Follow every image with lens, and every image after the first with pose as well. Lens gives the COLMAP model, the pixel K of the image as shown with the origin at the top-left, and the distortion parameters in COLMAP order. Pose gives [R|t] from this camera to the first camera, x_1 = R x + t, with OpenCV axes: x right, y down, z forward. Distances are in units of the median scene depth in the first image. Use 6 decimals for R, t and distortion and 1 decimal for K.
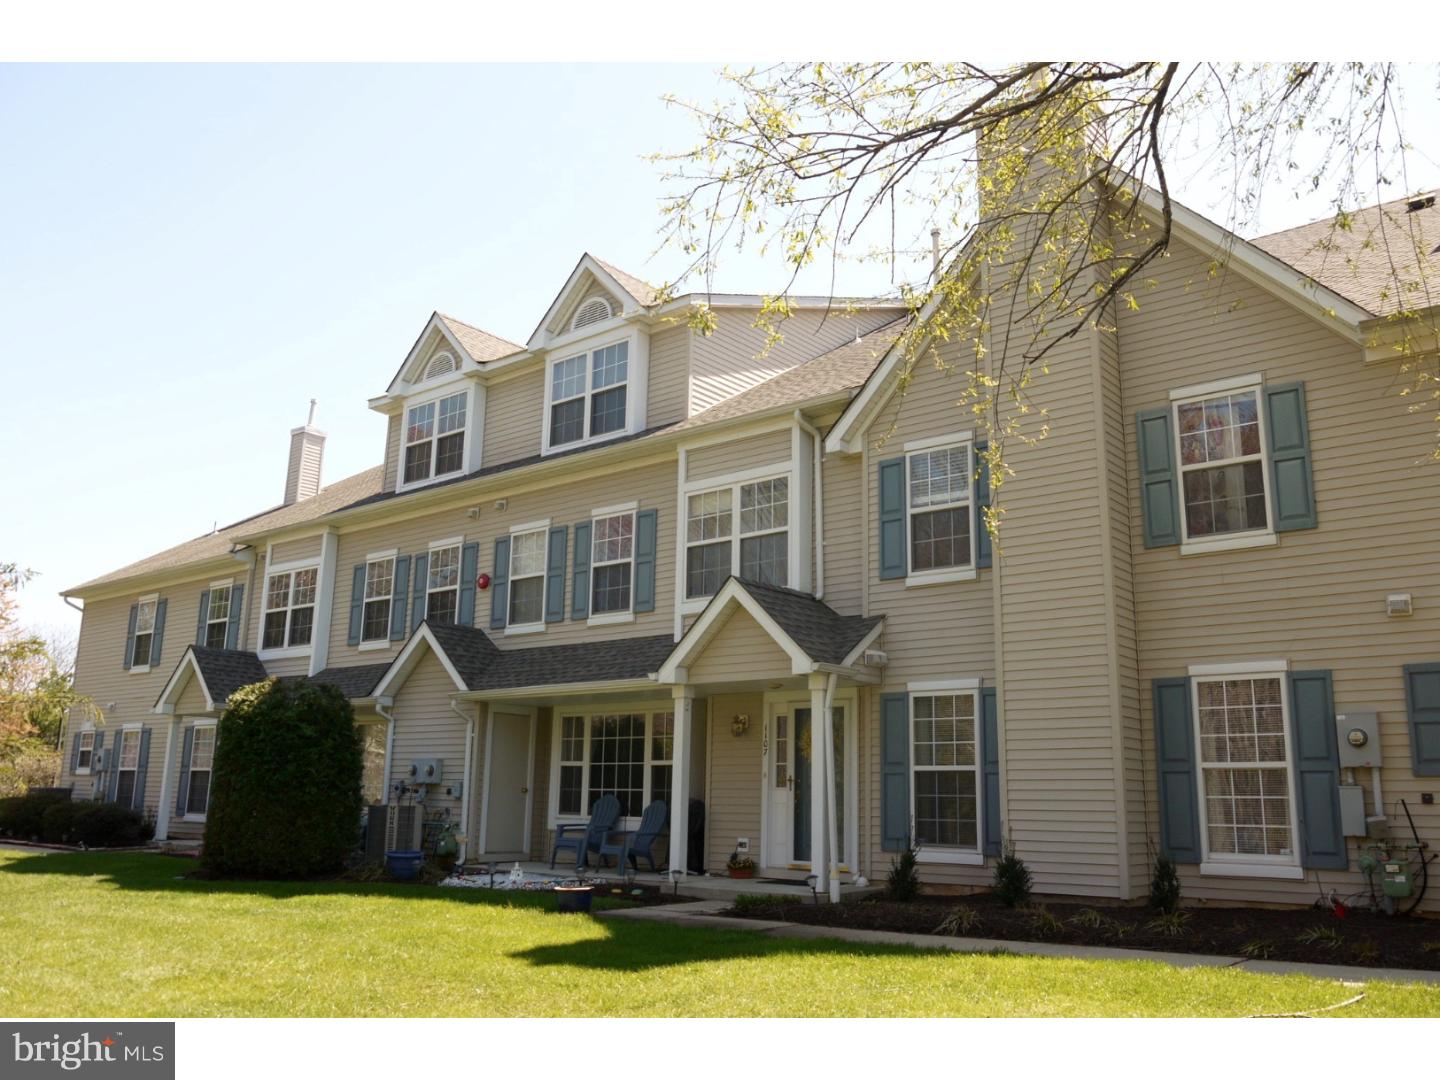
lens RADIAL K [[1195.7, 0, 723.5], [0, 1195.7, 547.1], [0, 0, 1]] dist [-0.032753, 0.005805]
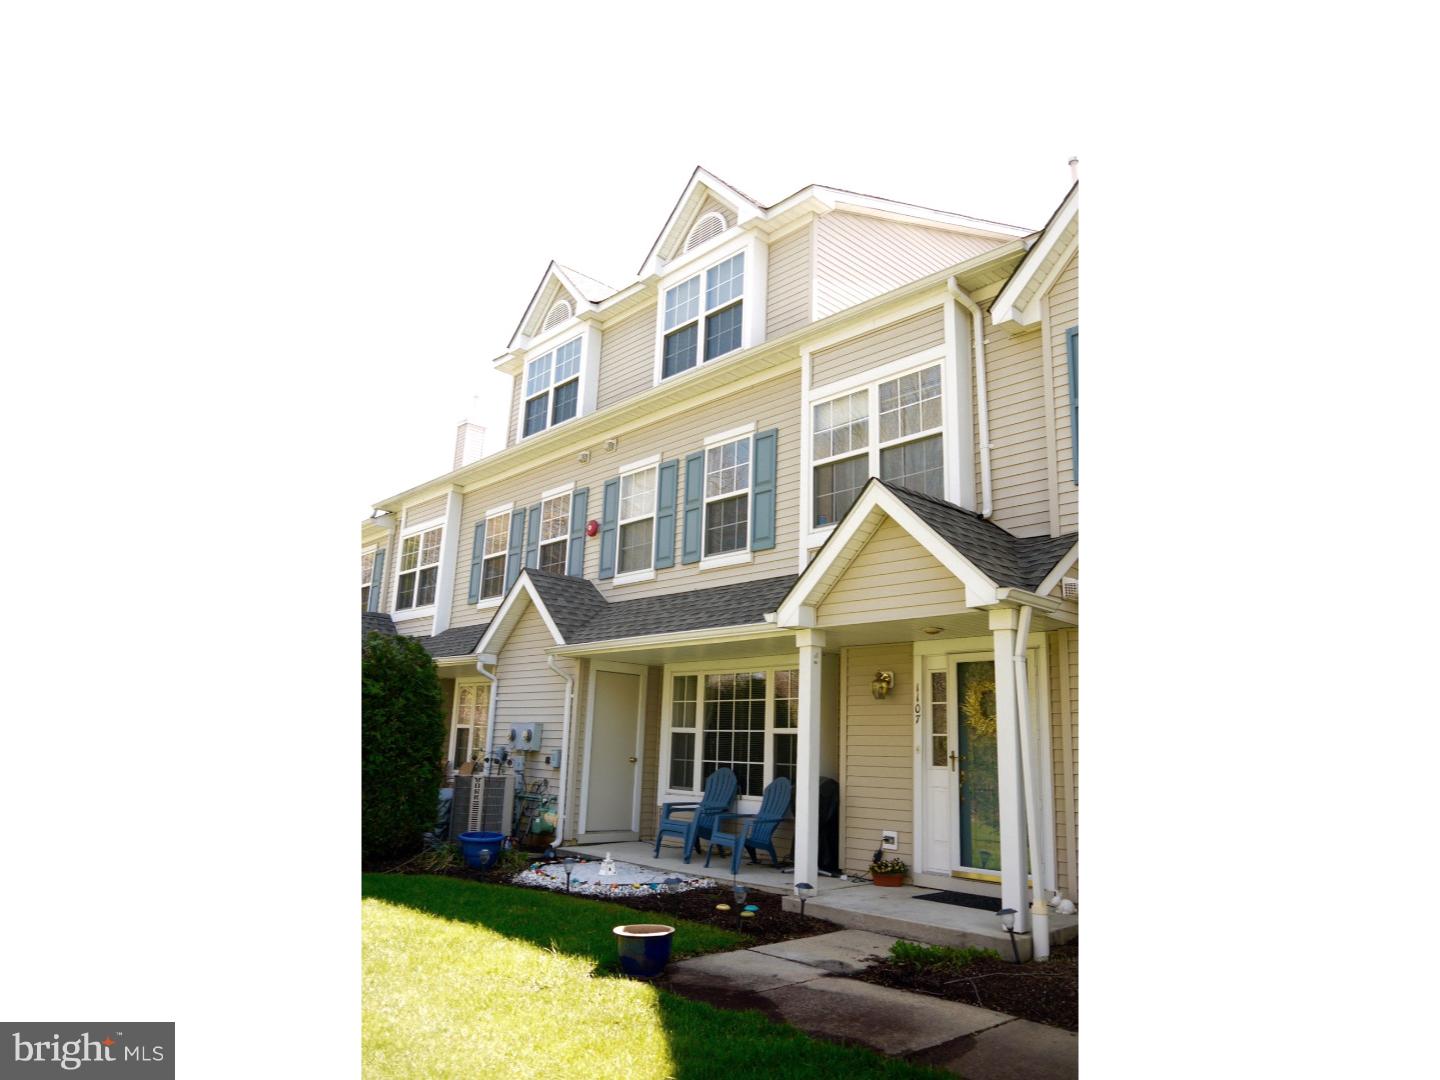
lens RADIAL K [[1191.0, 0, 718.1], [0, 1191.0, 433.1], [0, 0, 1]] dist [-0.028554, 0.000904]
pose [[0.993880, -0.014938, -0.109454, -0.004255], [0.007841, 0.997855, -0.064985, 0.023457], [0.110190, 0.063730, 0.991865, 0.138693]]
